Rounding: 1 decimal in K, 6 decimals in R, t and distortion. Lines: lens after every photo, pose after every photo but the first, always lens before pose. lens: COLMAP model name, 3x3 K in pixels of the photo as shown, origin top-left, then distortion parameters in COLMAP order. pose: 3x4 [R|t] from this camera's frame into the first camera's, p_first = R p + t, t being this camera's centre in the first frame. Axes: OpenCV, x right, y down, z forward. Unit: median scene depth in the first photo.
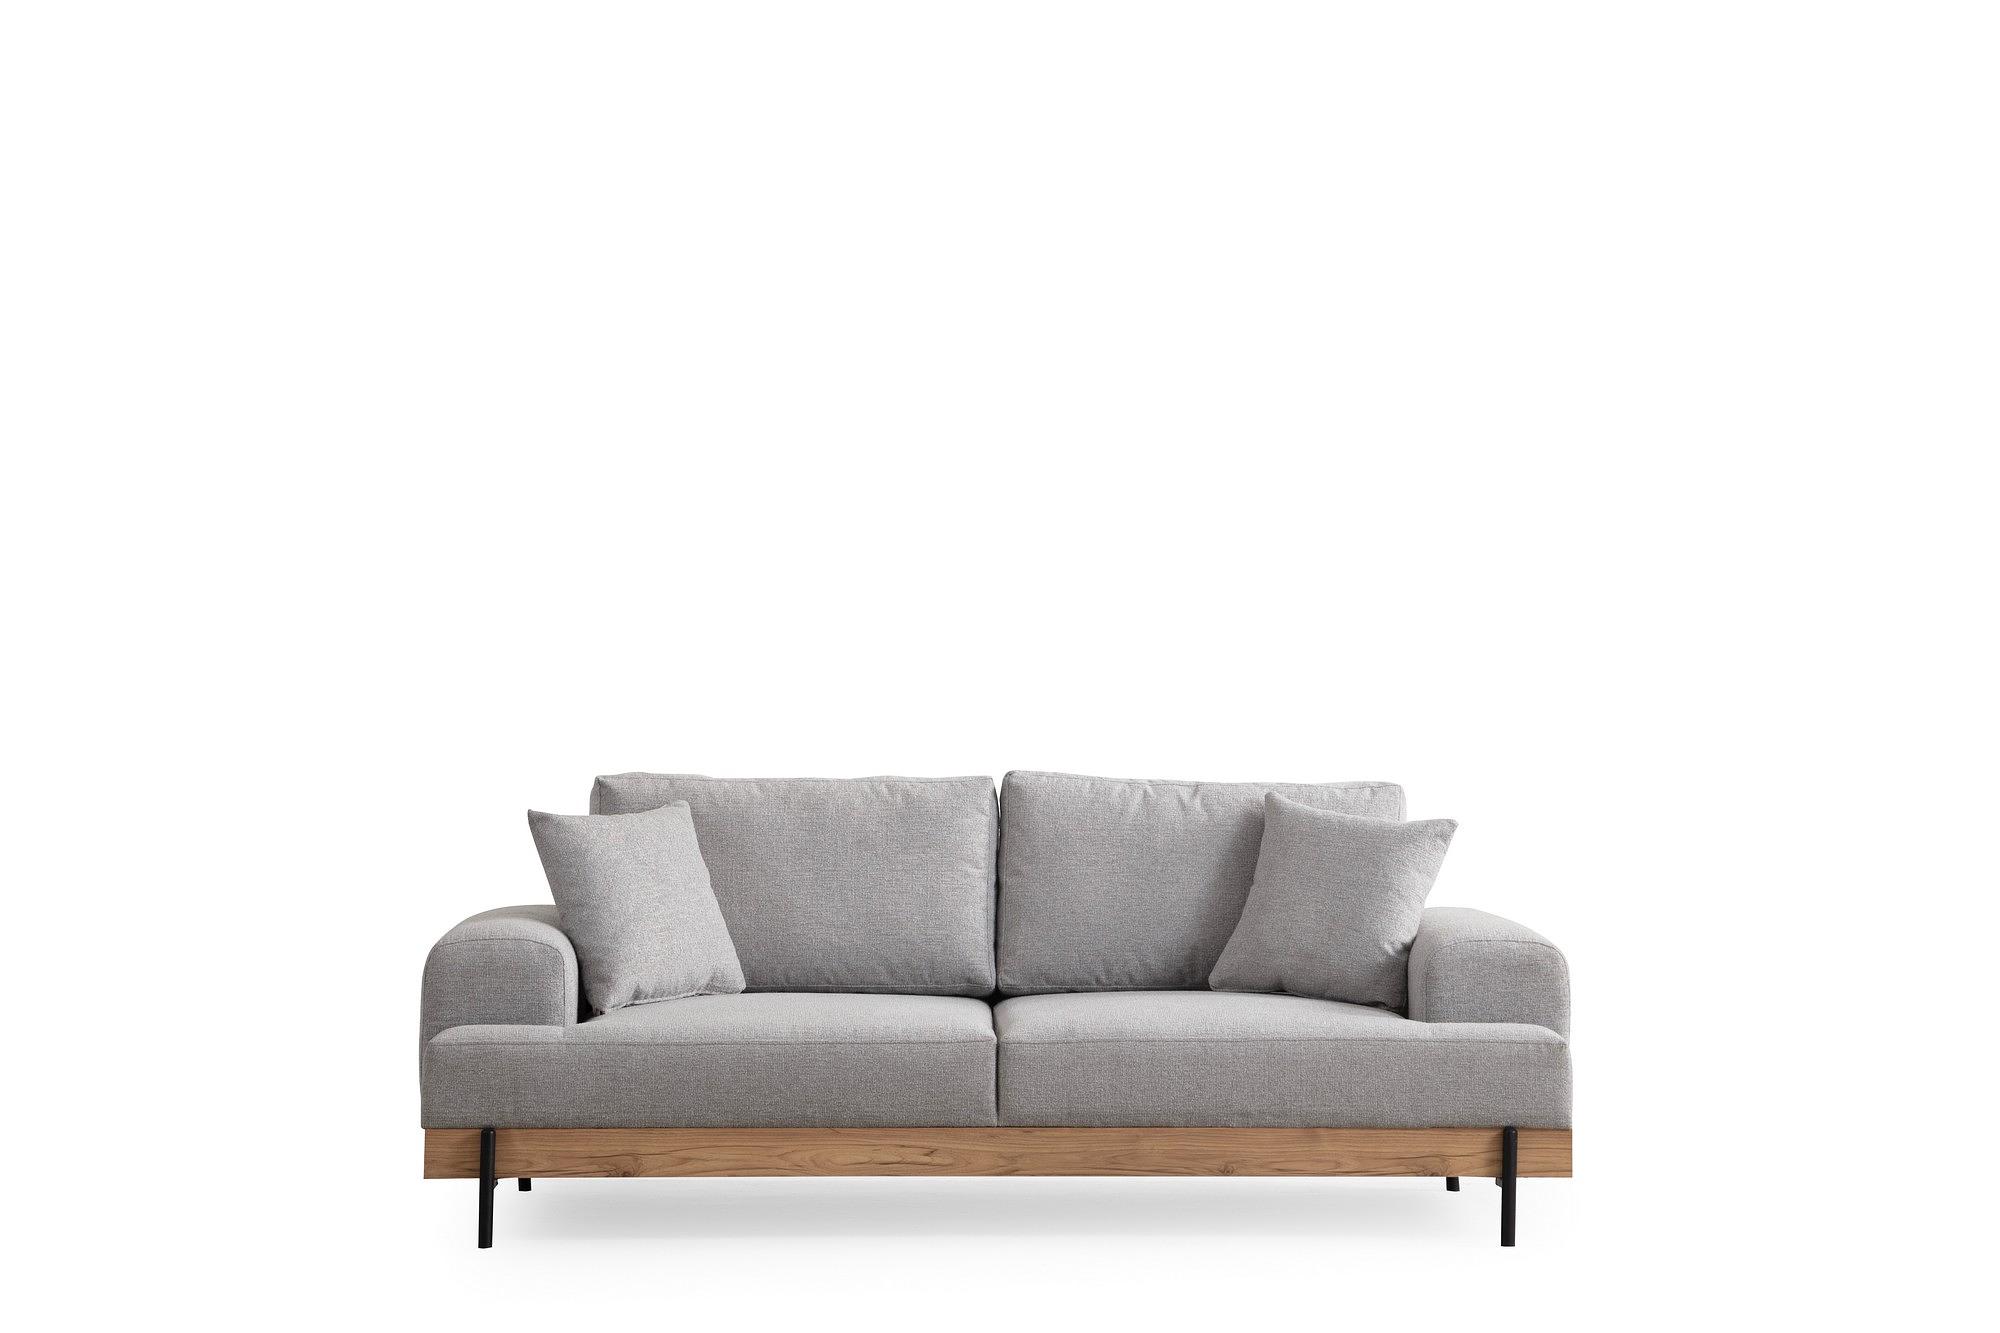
lens RADIAL K [[5133.2, 0, 1000.0], [0, 5133.2, 666.5], [0, 0, 1]] dist [0.546541, 0.052602]
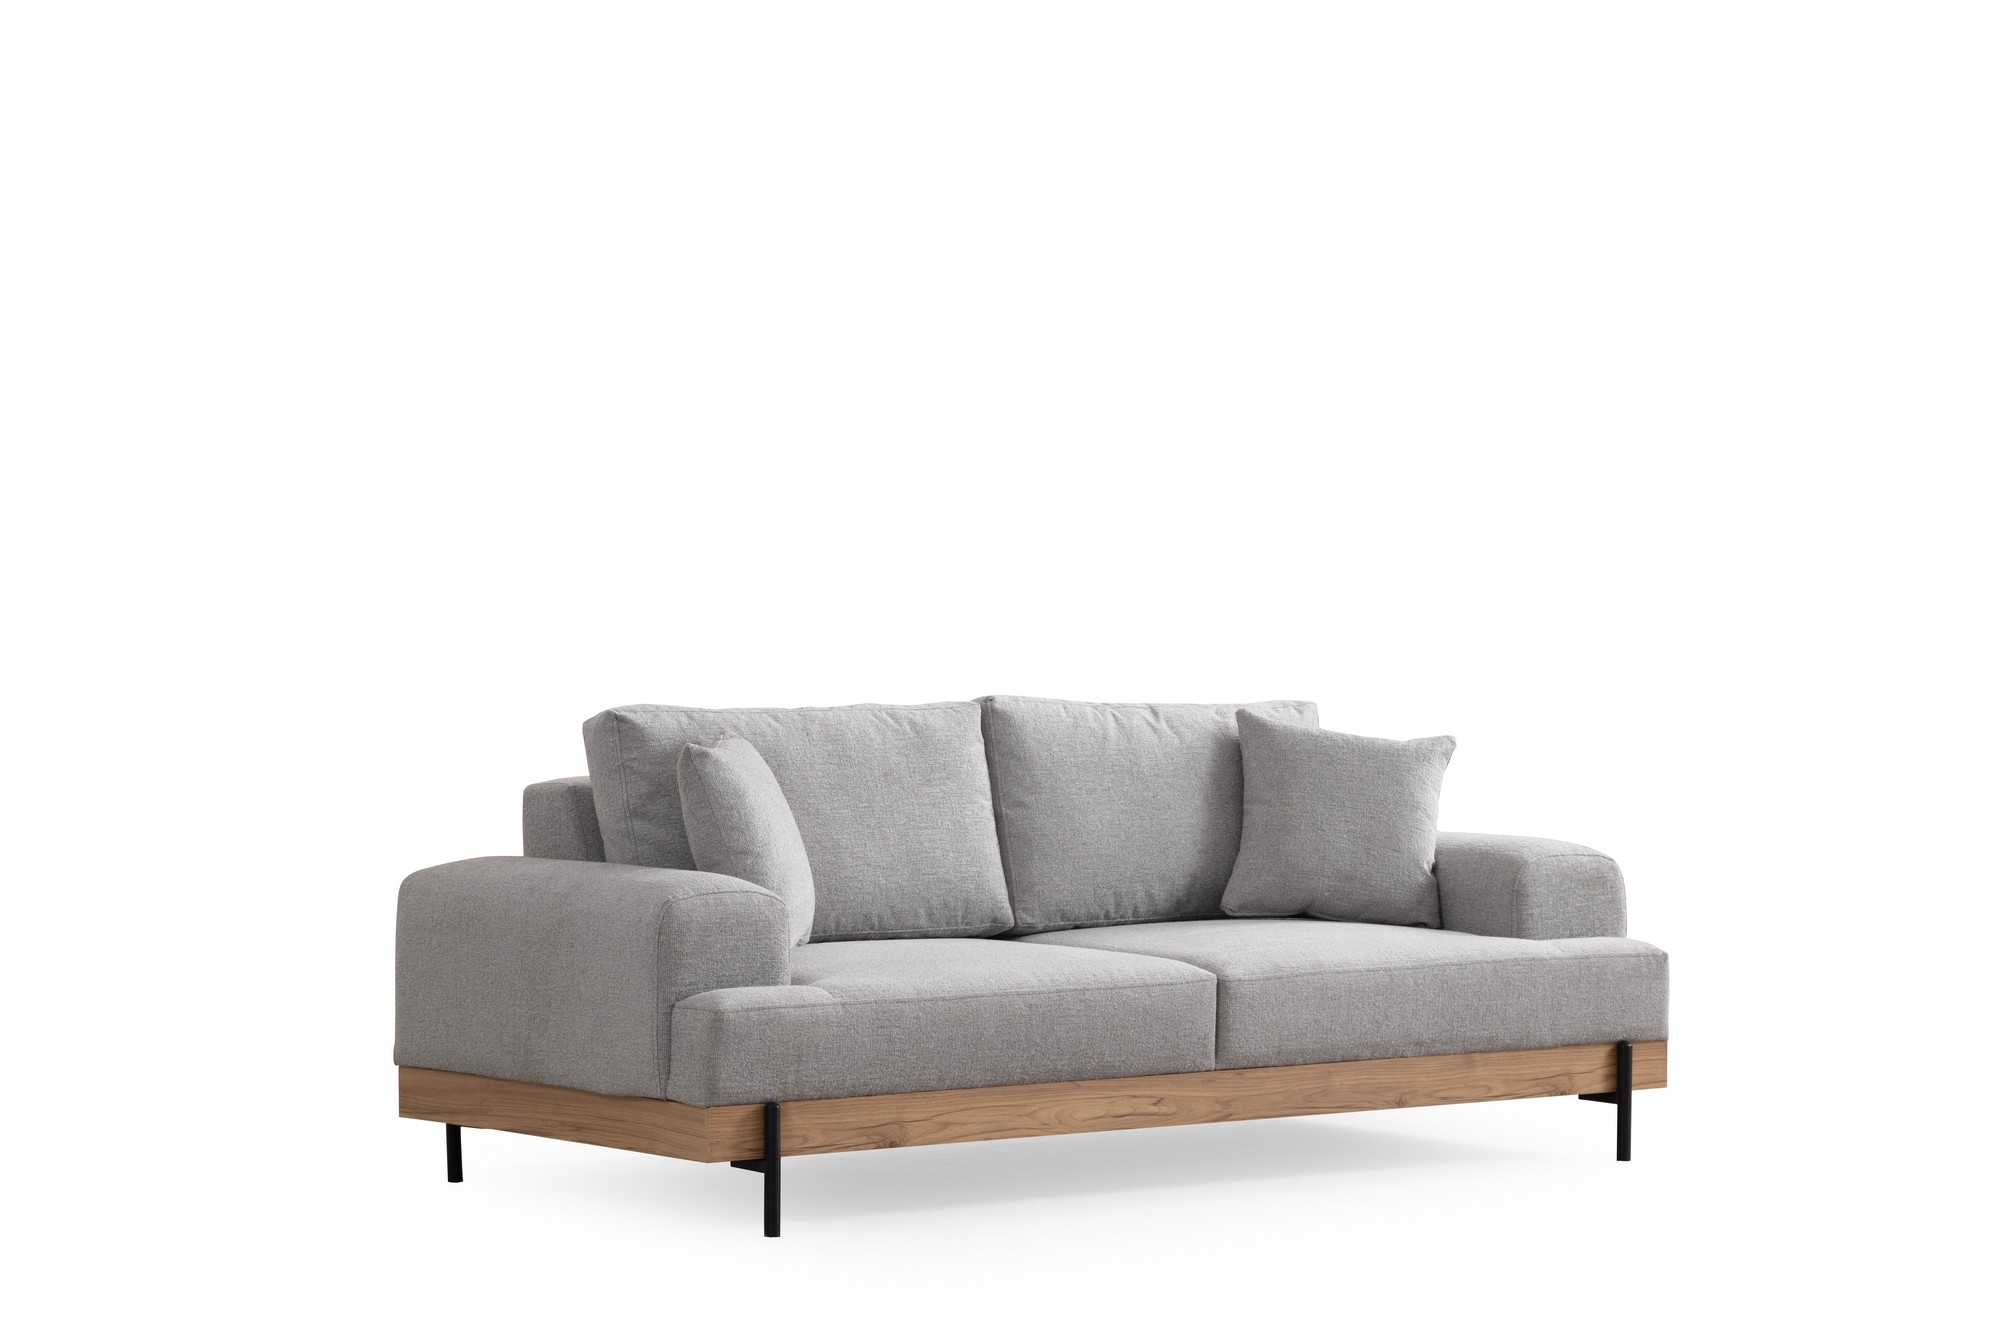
lens RADIAL K [[5133.2, 0, 1000.0], [0, 5133.2, 666.5], [0, 0, 1]] dist [0.546541, 0.052602]
pose [[0.834857, -0.015226, 0.550256, -0.542028], [0.007403, 0.999838, 0.016435, -0.000329], [-0.550416, -0.009647, 0.834835, 0.231510]]
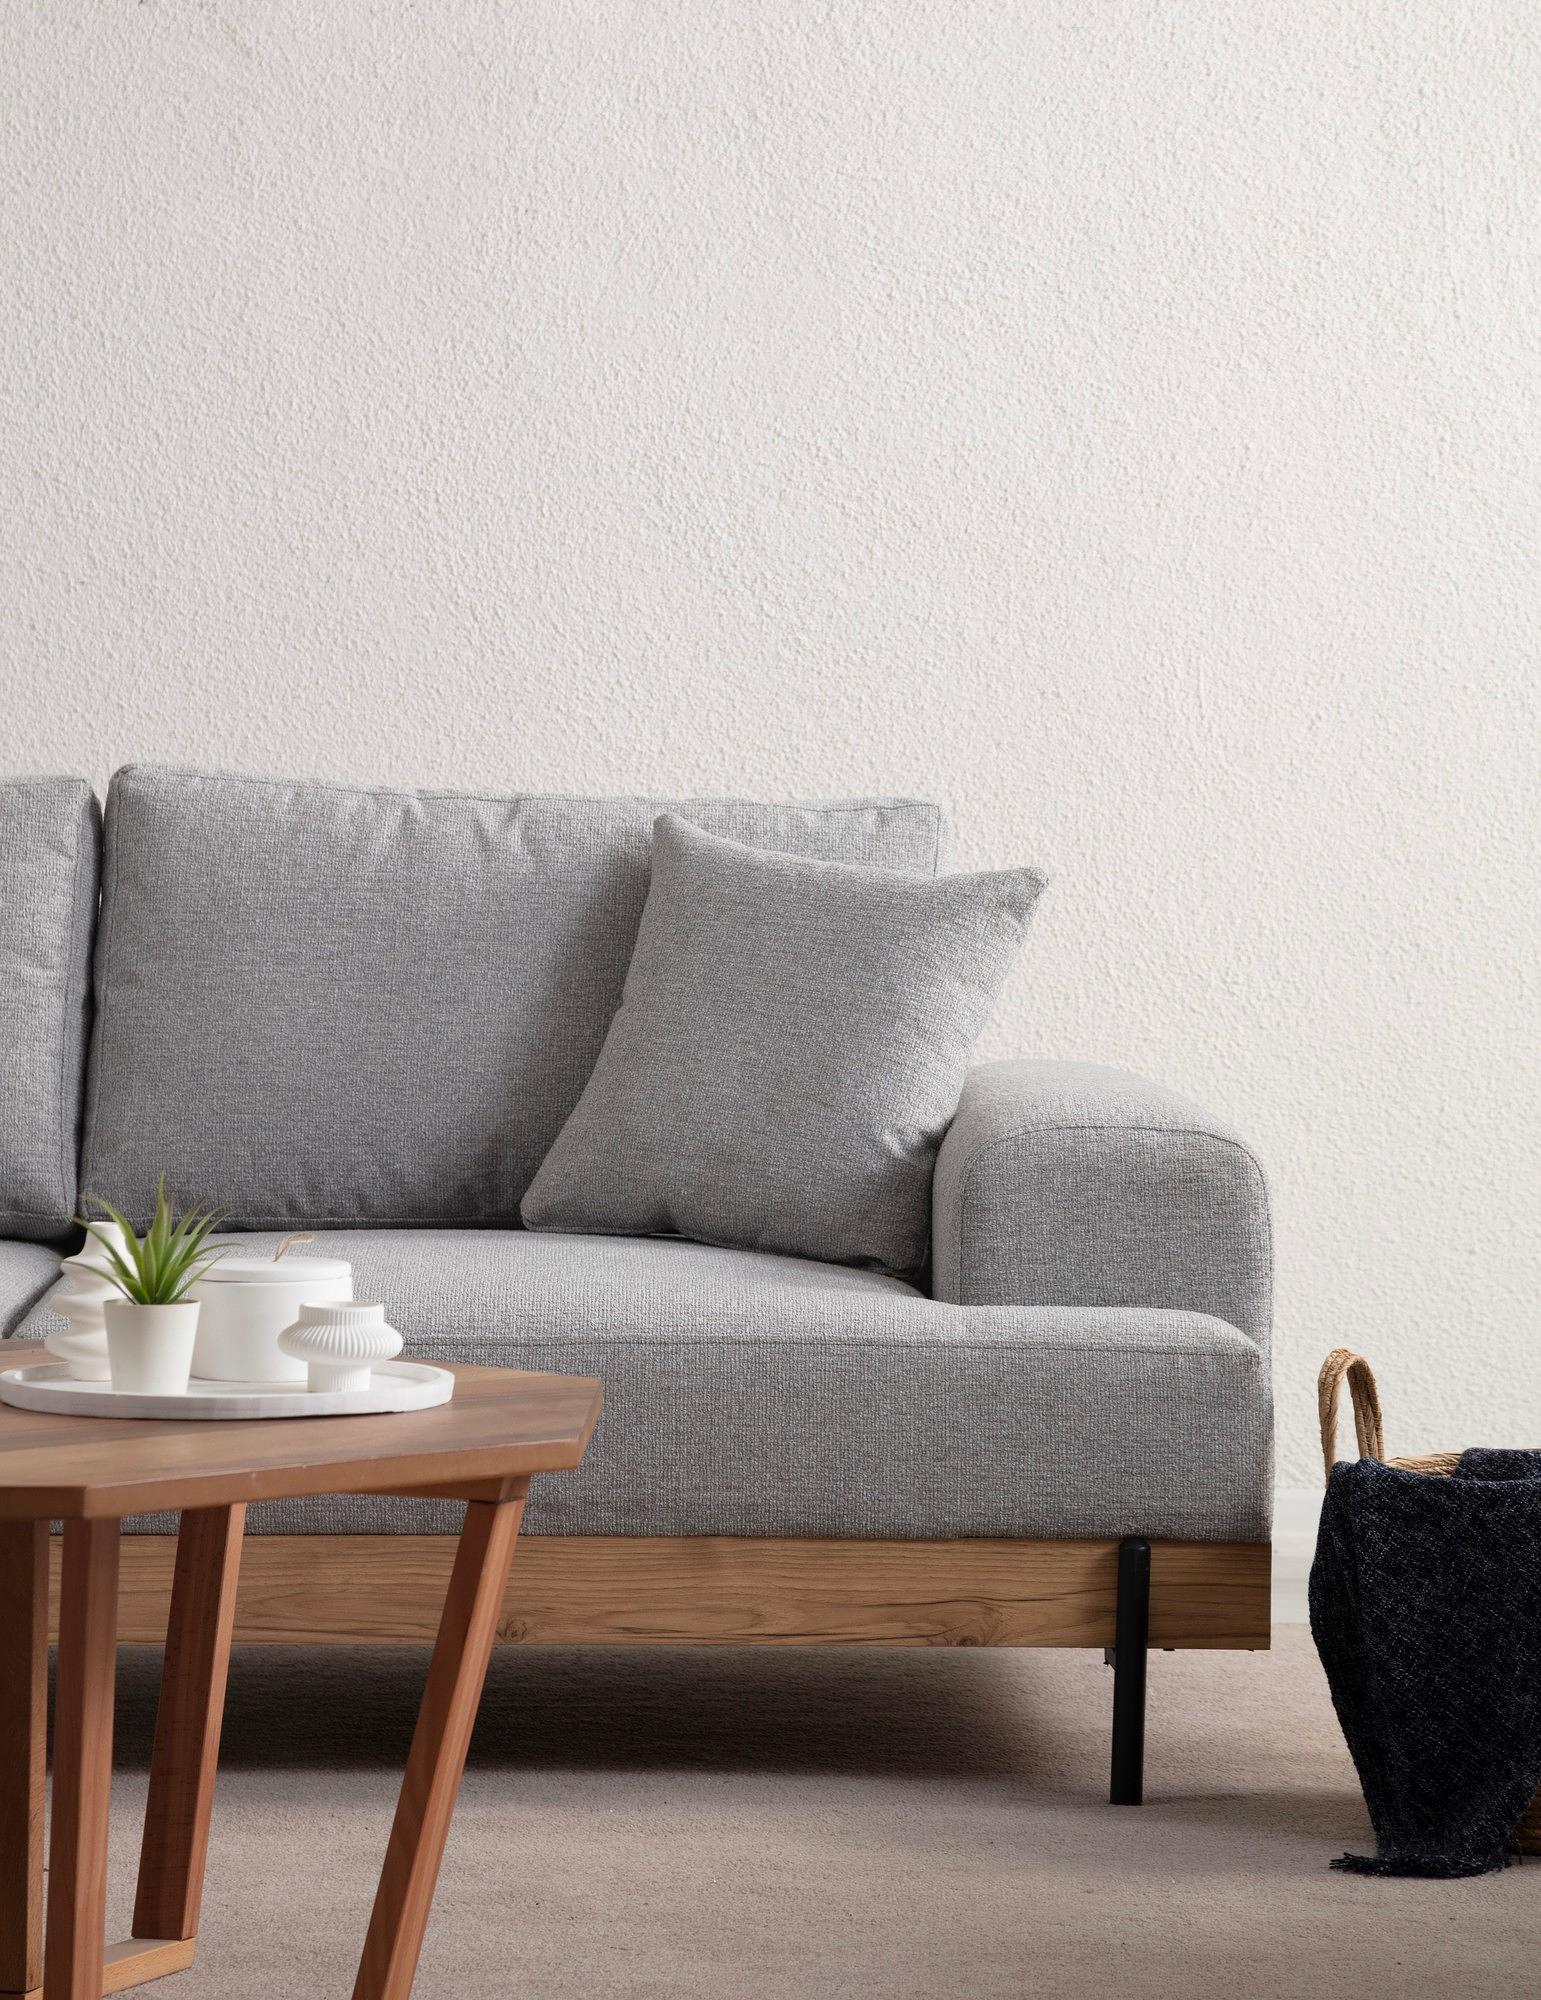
lens RADIAL K [[6331.1, 0, 769.8], [0, 6331.1, 723.3], [0, 0, 1]] dist [0.394310, 0.985898]
pose [[0.999829, 0.013172, 0.012967, 0.057438], [-0.013004, 0.999832, -0.012931, 0.024697], [-0.013136, 0.012760, 0.999832, 0.433256]]
